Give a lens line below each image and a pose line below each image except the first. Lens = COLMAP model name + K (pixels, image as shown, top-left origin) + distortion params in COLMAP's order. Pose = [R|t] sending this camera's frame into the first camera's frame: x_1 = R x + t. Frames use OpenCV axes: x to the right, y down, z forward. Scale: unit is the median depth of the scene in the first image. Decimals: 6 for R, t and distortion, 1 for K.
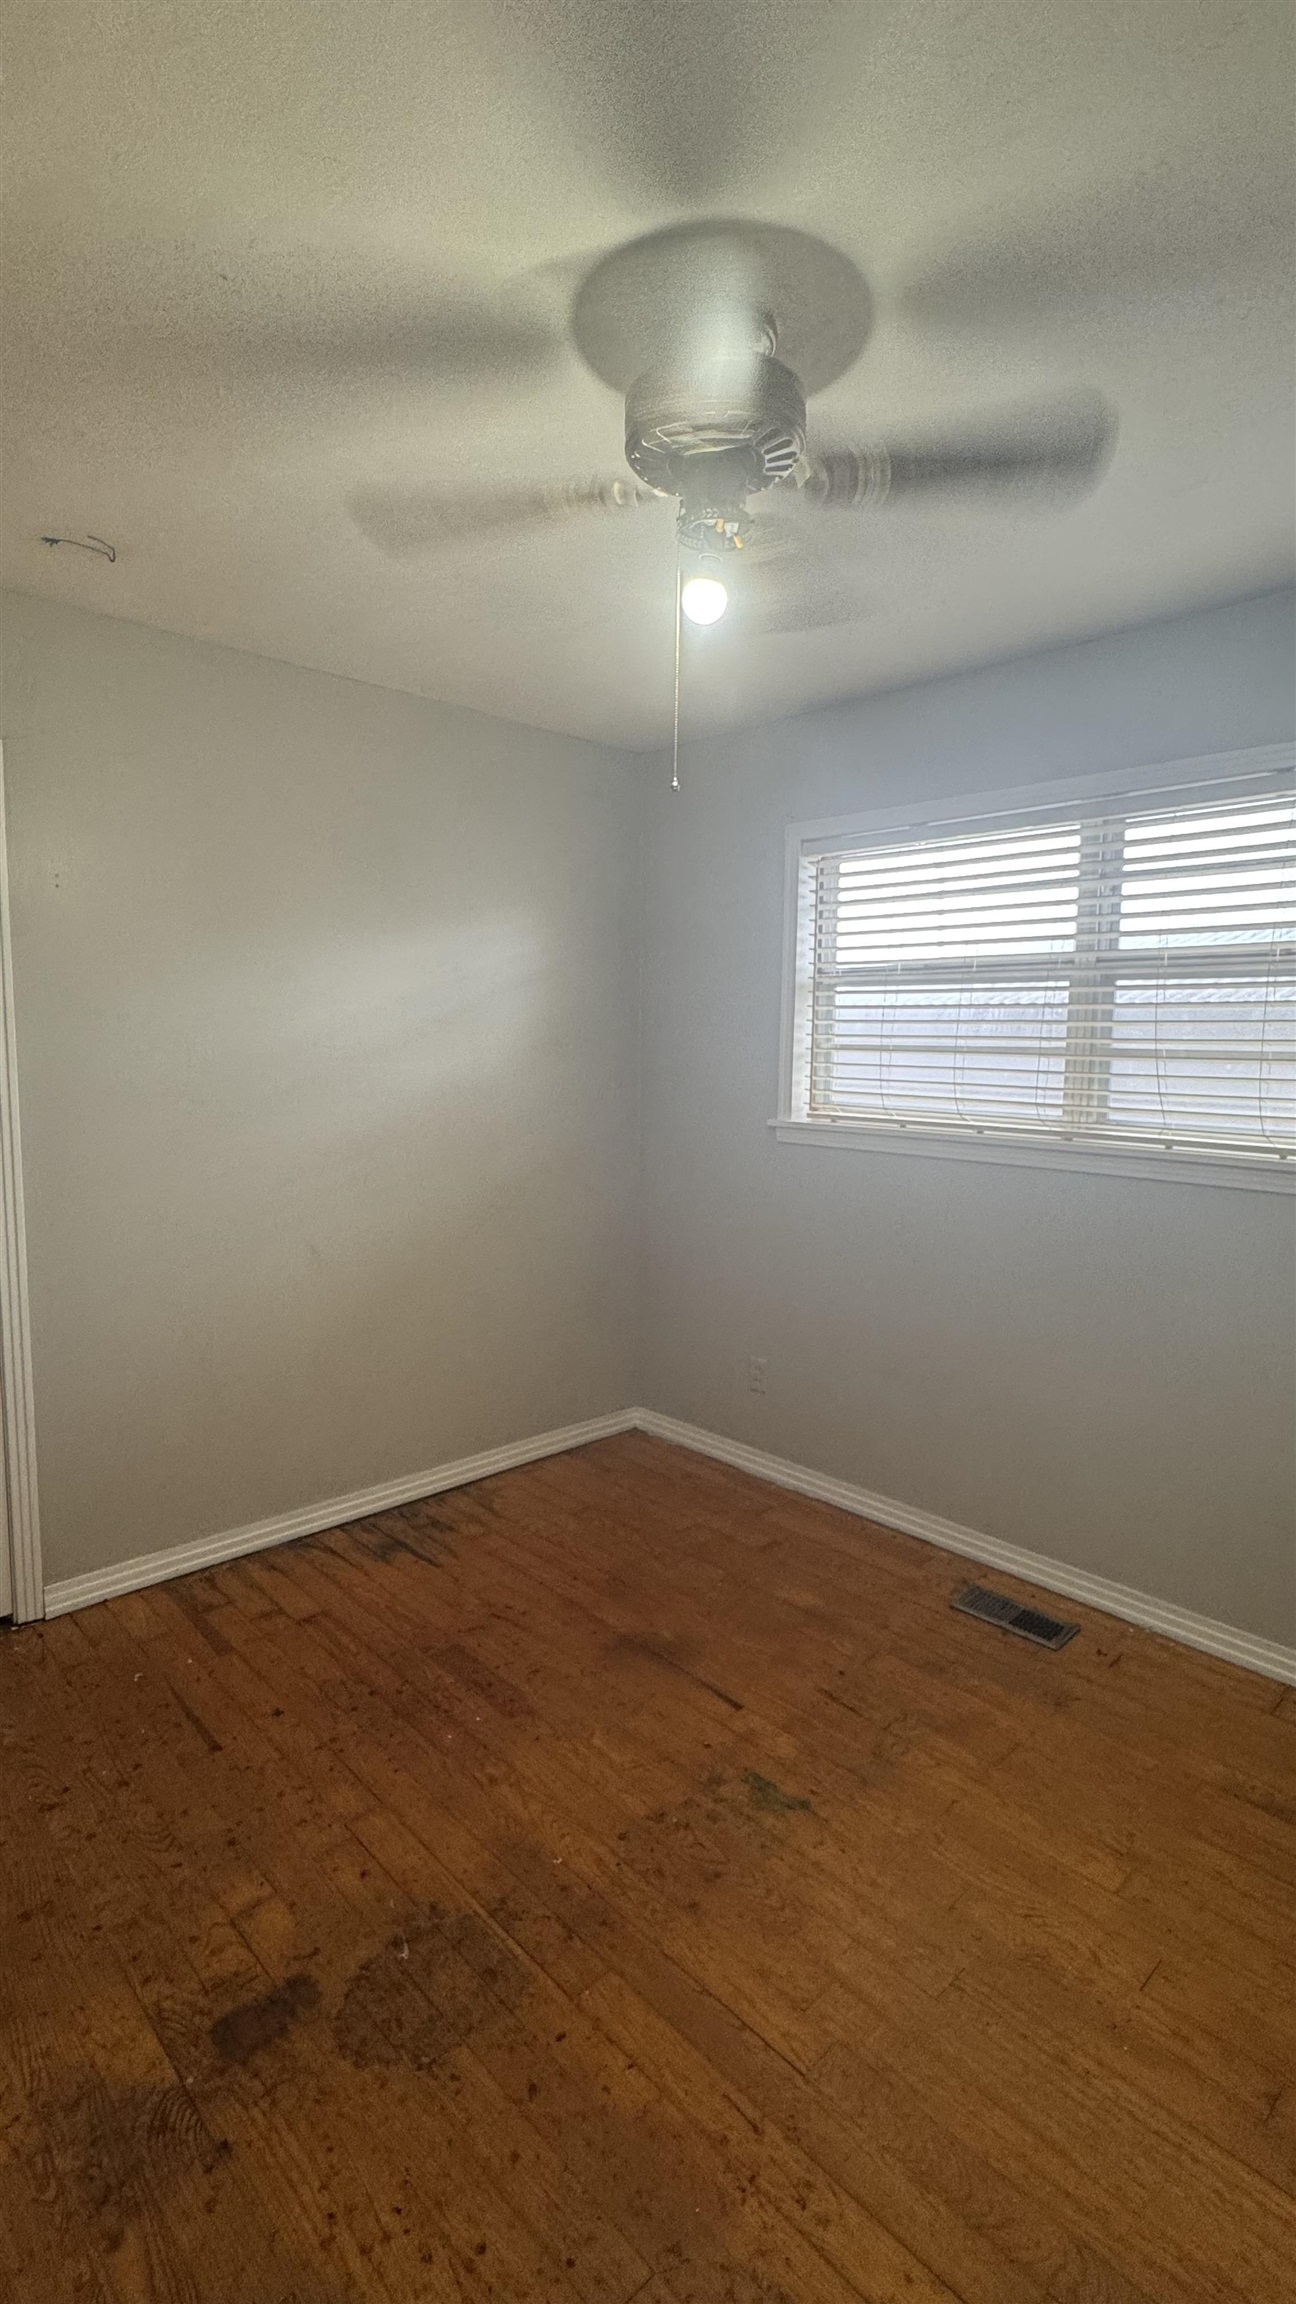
lens RADIAL K [[1077.2, 0, 648.0], [0, 1077.2, 1152.0], [0, 0, 1]] dist [-0.001687, -0.000495]
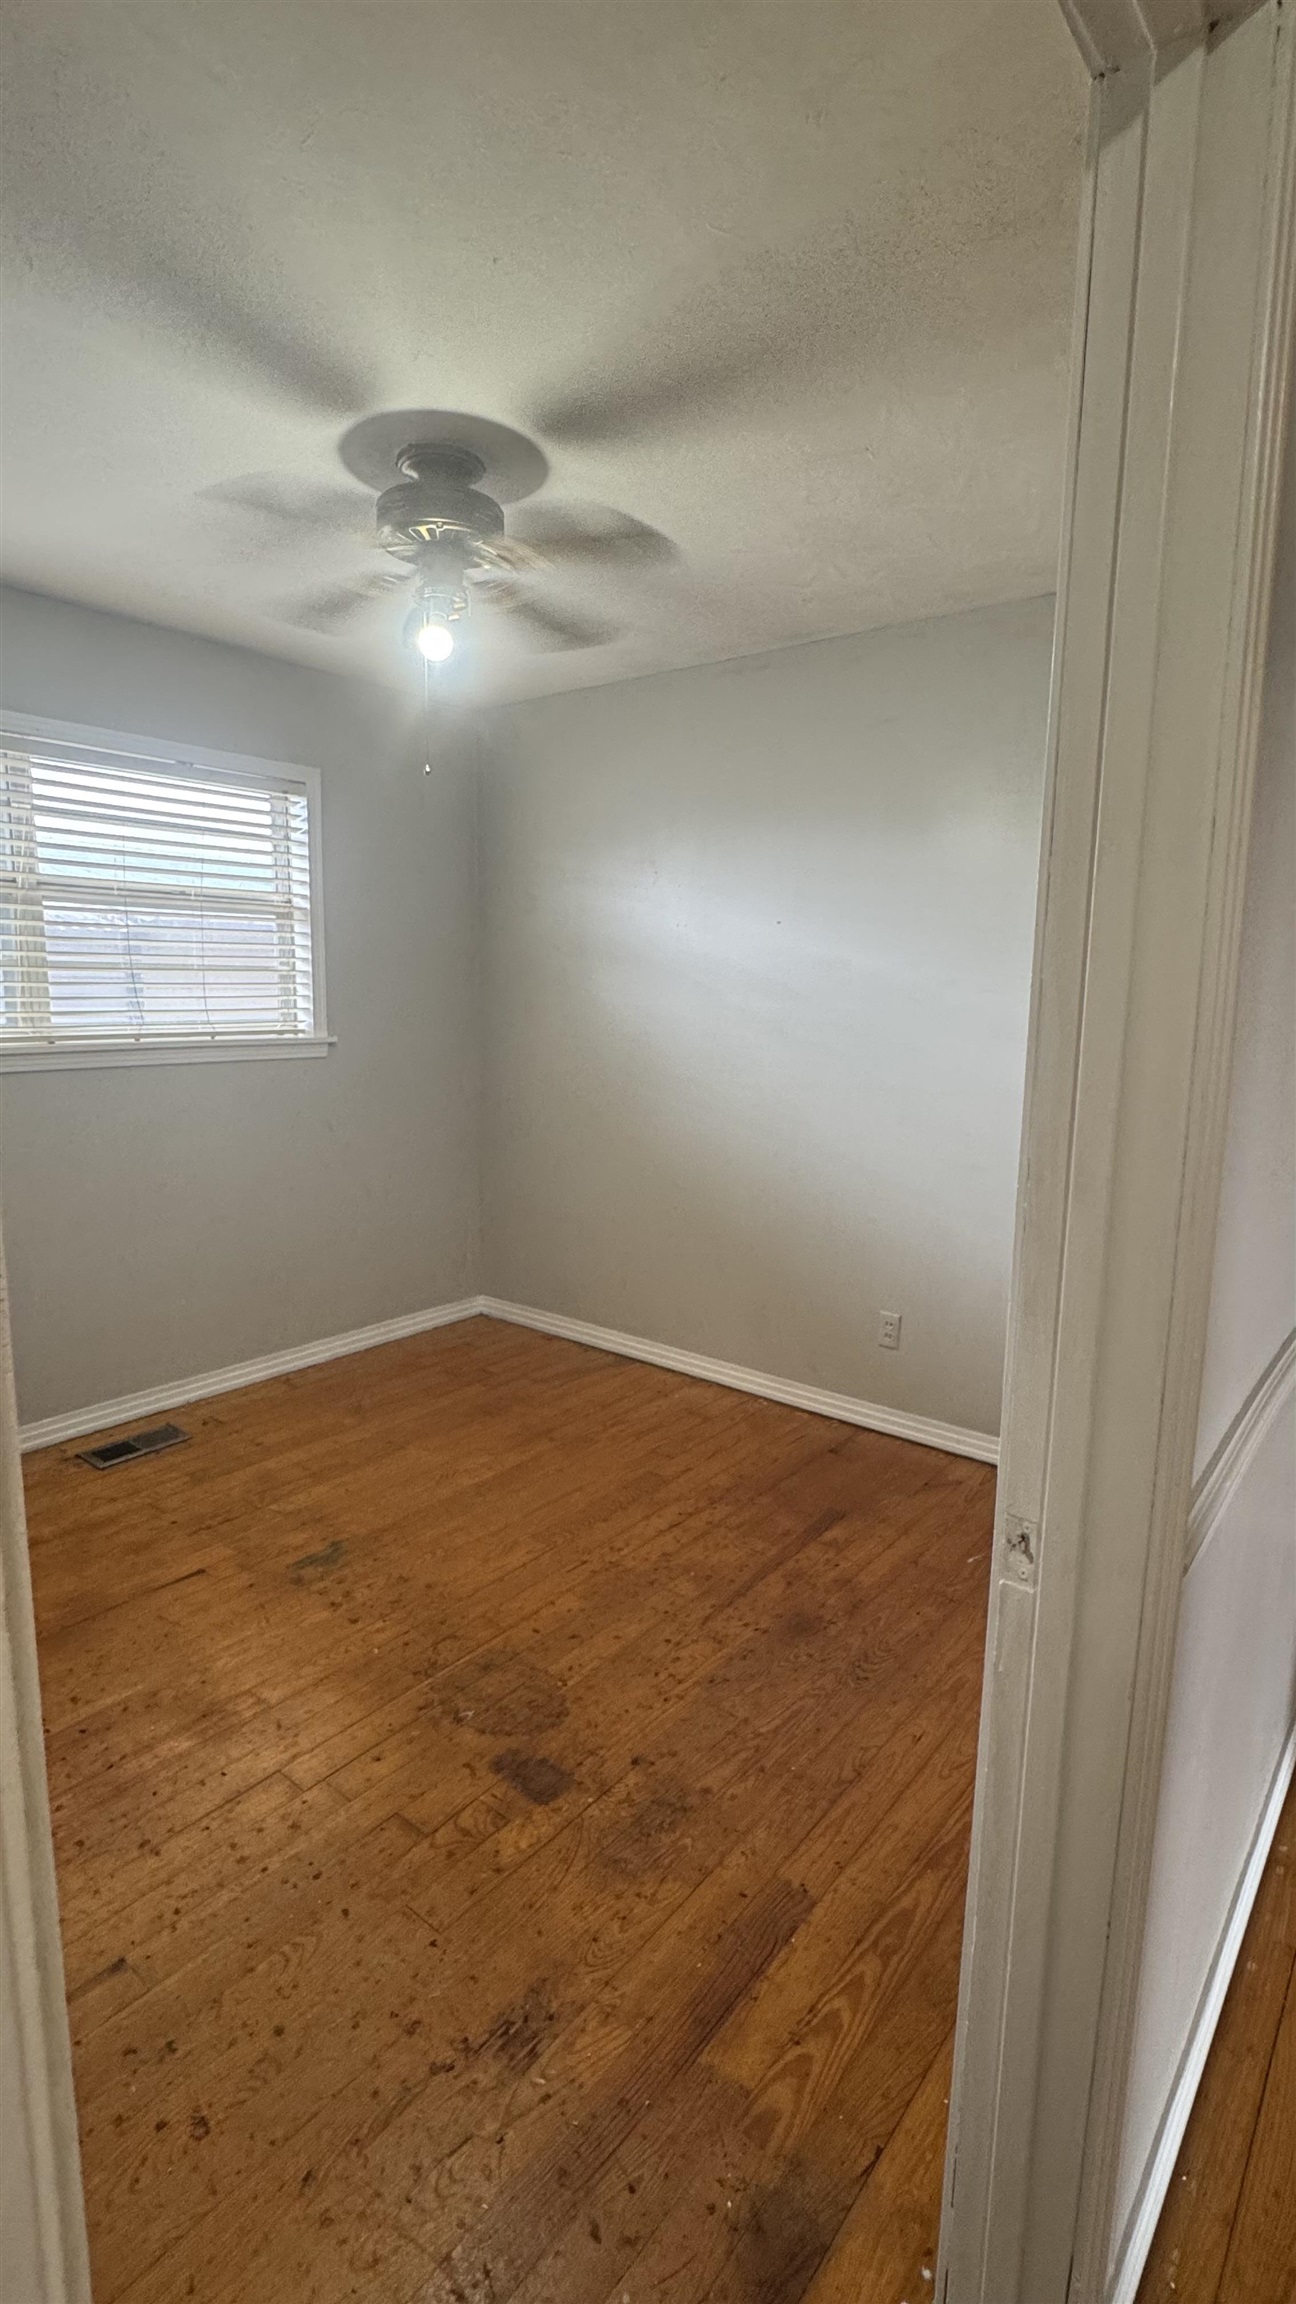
lens RADIAL K [[1077.2, 0, 648.0], [0, 1077.2, 1152.0], [0, 0, 1]] dist [-0.001687, -0.000495]
pose [[-0.131370, -0.172528, 0.976205, -1.085925], [0.088654, 0.978749, 0.184908, -0.070772], [-0.987361, 0.110836, -0.113282, 0.704725]]
